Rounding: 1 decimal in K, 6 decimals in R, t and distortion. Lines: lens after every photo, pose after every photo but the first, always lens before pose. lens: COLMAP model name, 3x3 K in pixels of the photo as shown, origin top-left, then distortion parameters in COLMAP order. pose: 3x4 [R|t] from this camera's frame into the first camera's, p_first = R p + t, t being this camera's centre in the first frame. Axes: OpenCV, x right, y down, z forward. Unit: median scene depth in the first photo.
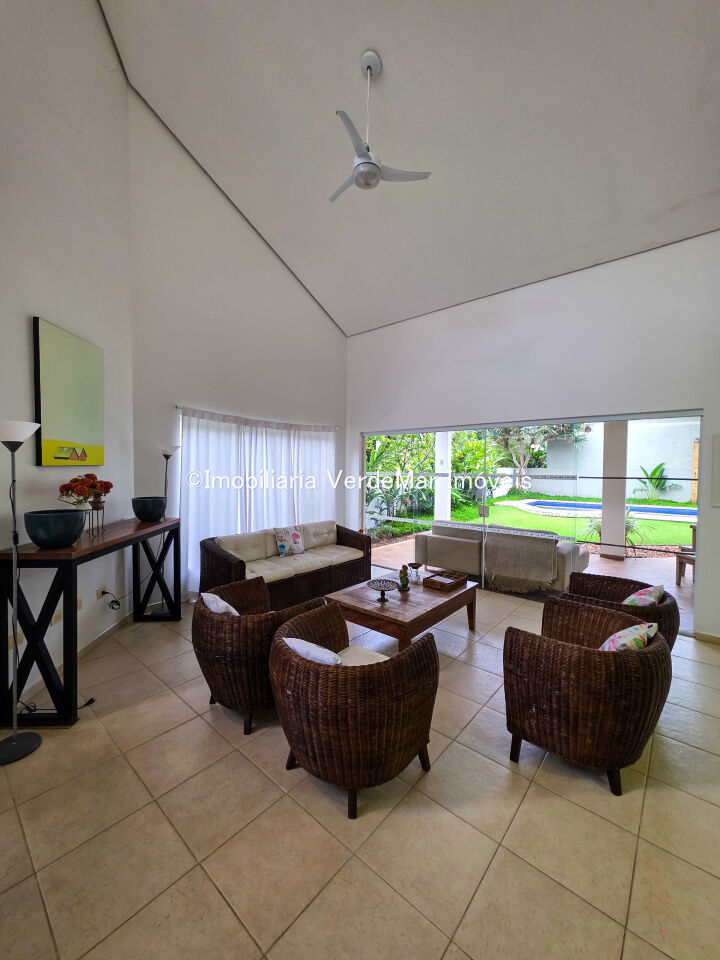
lens RADIAL K [[381.8, 0, 360.0], [0, 381.8, 480.0], [0, 0, 1]] dist [0.001439, 0.000113]
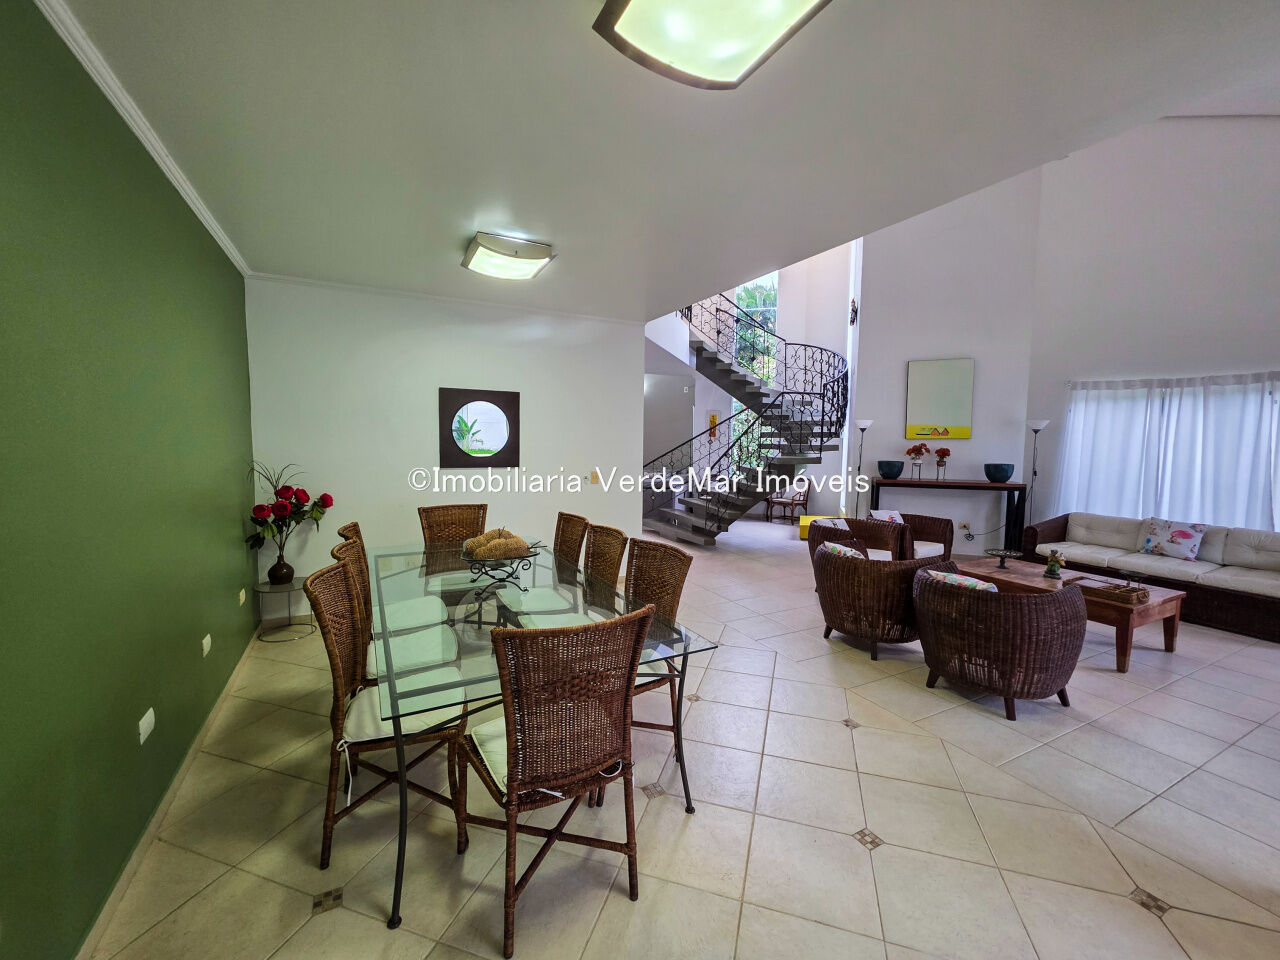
lens RADIAL K [[517.0, 0, 639.5], [0, 517.0, 482.1], [0, 0, 1]] dist [0.001708, -0.000373]
pose [[-0.371727, 0.065058, -0.926060, 1.249208], [-0.042971, 0.995266, 0.087169, 0.006049], [0.927347, 0.072197, -0.367172, 0.436779]]
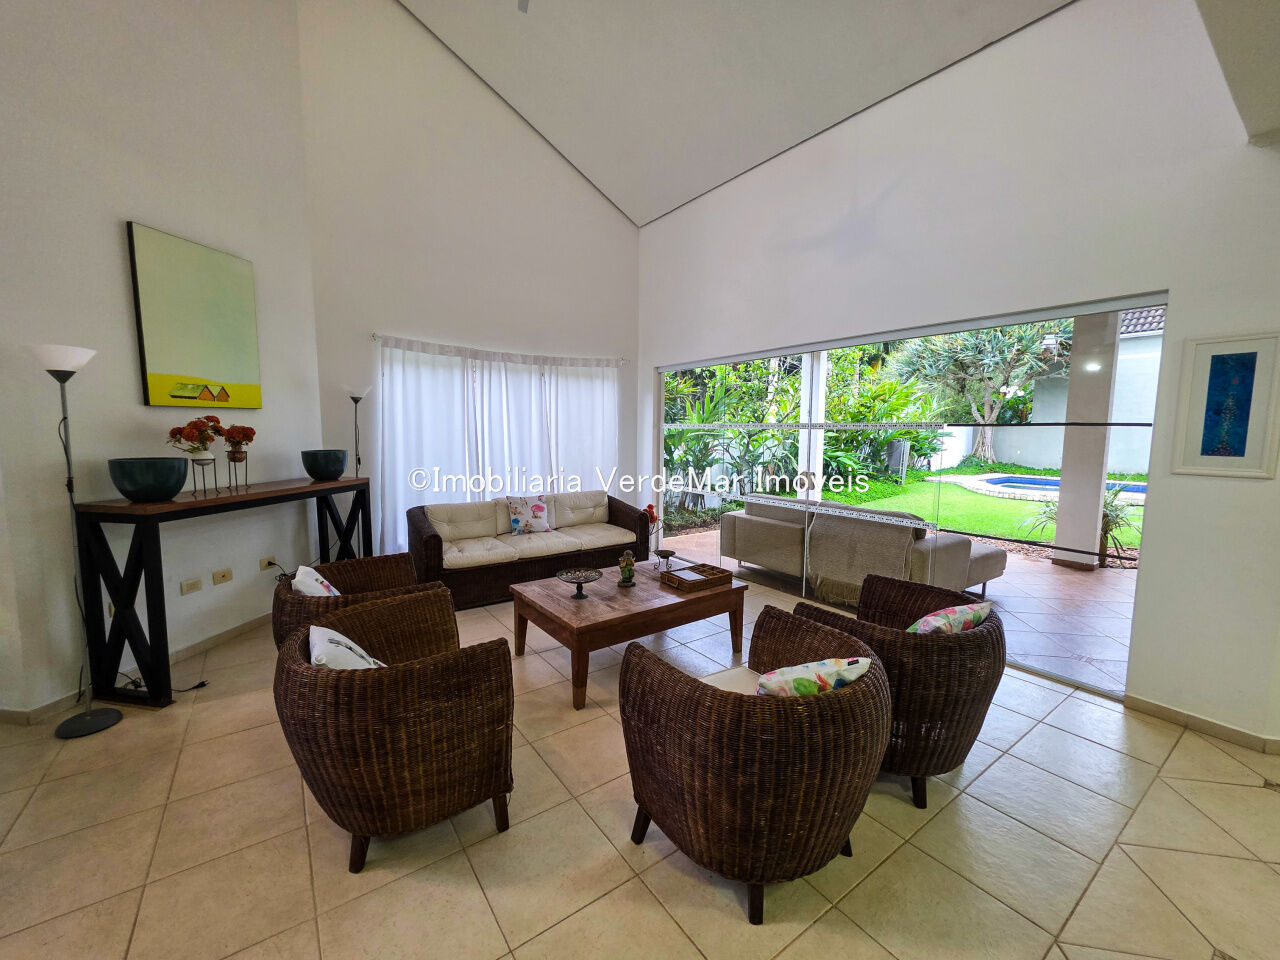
lens RADIAL K [[517.0, 0, 639.5], [0, 517.0, 482.1], [0, 0, 1]] dist [0.001708, -0.000373]
pose [[0.971770, 0.022181, -0.234885, 0.286349], [-0.005649, 0.997473, 0.070824, 0.026576], [0.235862, -0.067498, 0.969440, 0.086150]]
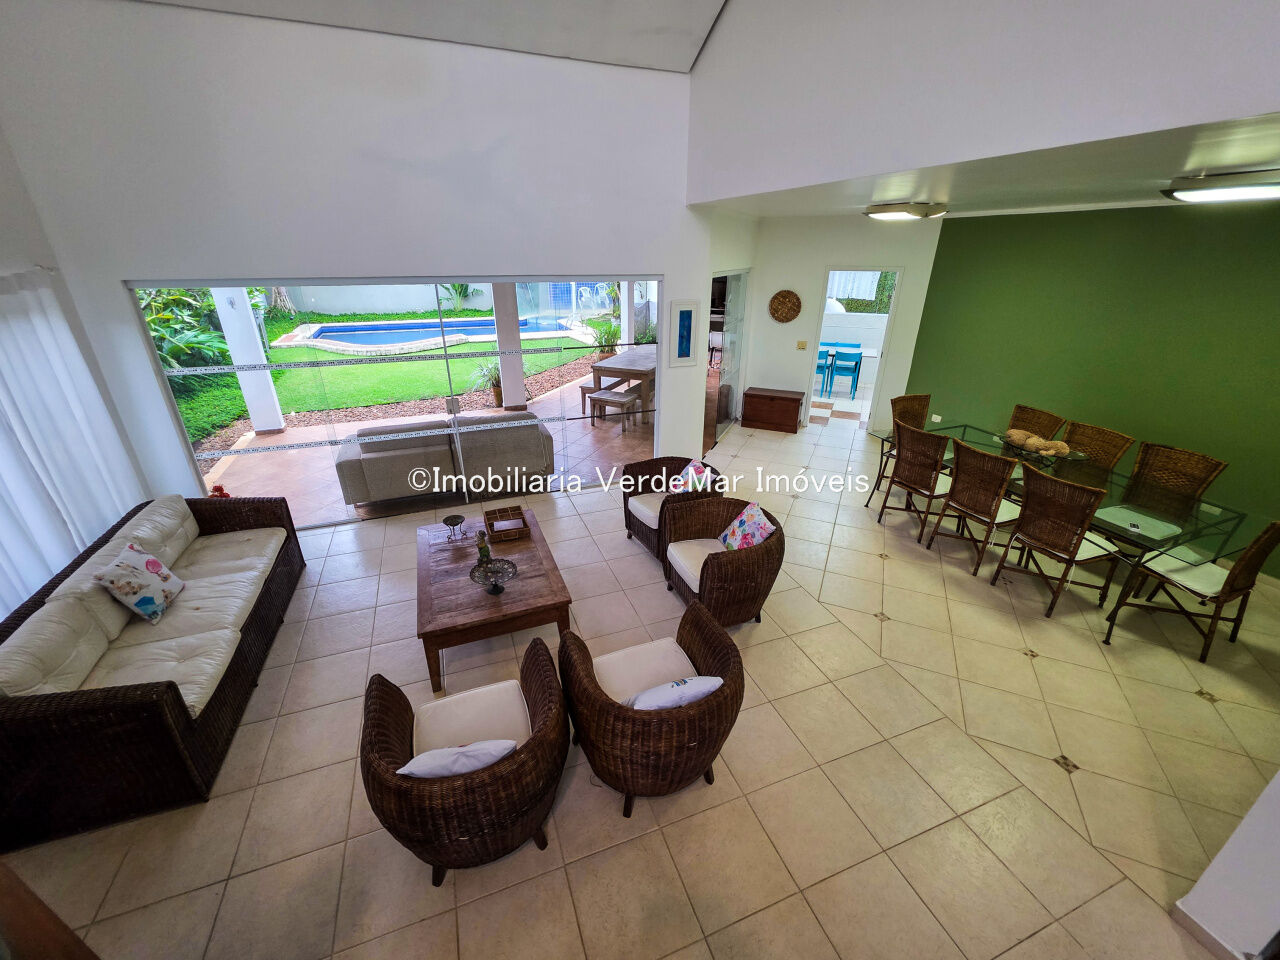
lens RADIAL K [[517.0, 0, 639.5], [0, 517.0, 482.1], [0, 0, 1]] dist [0.001708, -0.000373]
pose [[0.474555, -0.366597, 0.800252, -0.387453], [0.025594, 0.914507, 0.403760, -0.194130], [-0.879854, -0.171125, 0.443366, 0.265031]]
